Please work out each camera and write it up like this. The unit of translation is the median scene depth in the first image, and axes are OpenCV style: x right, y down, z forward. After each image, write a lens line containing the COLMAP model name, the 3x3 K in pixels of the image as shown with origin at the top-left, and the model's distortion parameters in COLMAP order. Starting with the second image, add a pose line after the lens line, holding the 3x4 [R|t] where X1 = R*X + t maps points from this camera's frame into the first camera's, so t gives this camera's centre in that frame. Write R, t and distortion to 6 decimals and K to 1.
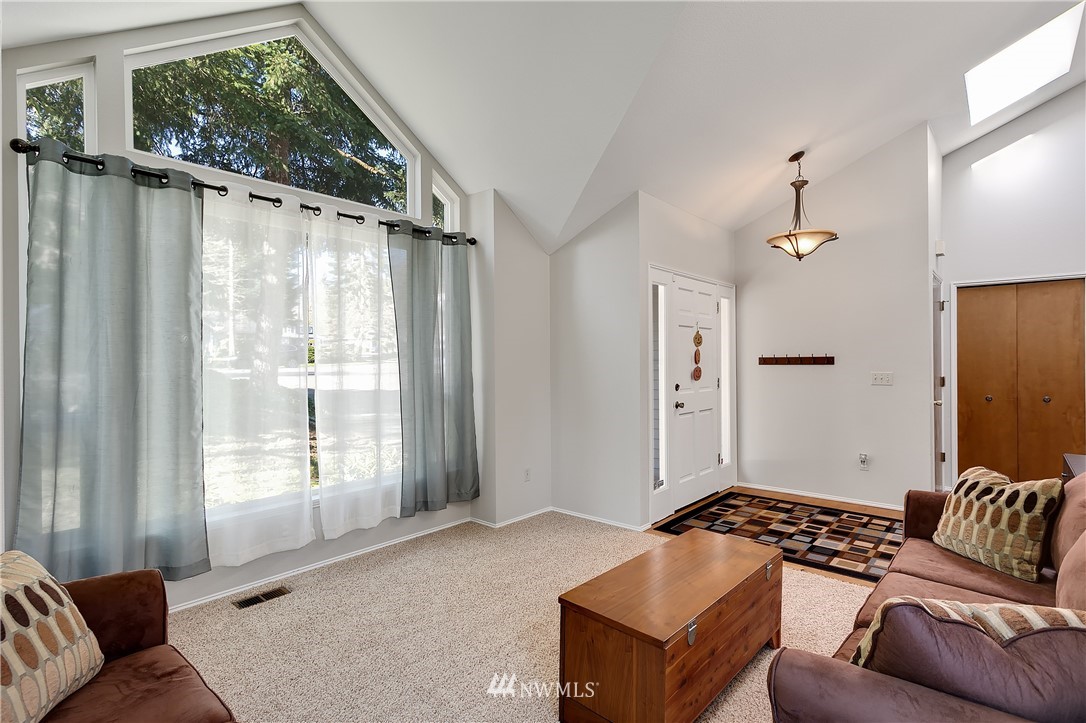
lens RADIAL K [[529.9, 0, 545.5], [0, 529.9, 360.9], [0, 0, 1]] dist [0.002620, 0.000129]
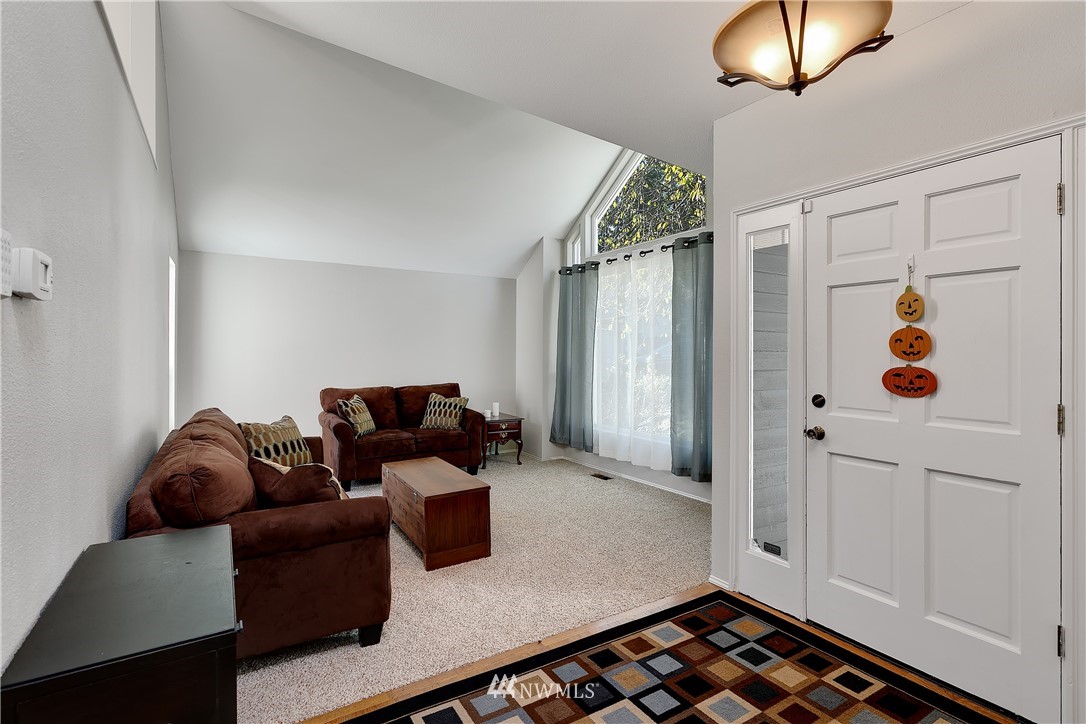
lens RADIAL K [[529.9, 0, 545.5], [0, 529.9, 361.4], [0, 0, 1]] dist [0.002620, 0.000129]
pose [[-0.290853, 0.027916, -0.956360, 0.931256], [0.005605, 0.999607, 0.027474, -0.010250], [0.956751, 0.002631, -0.290895, 0.970422]]
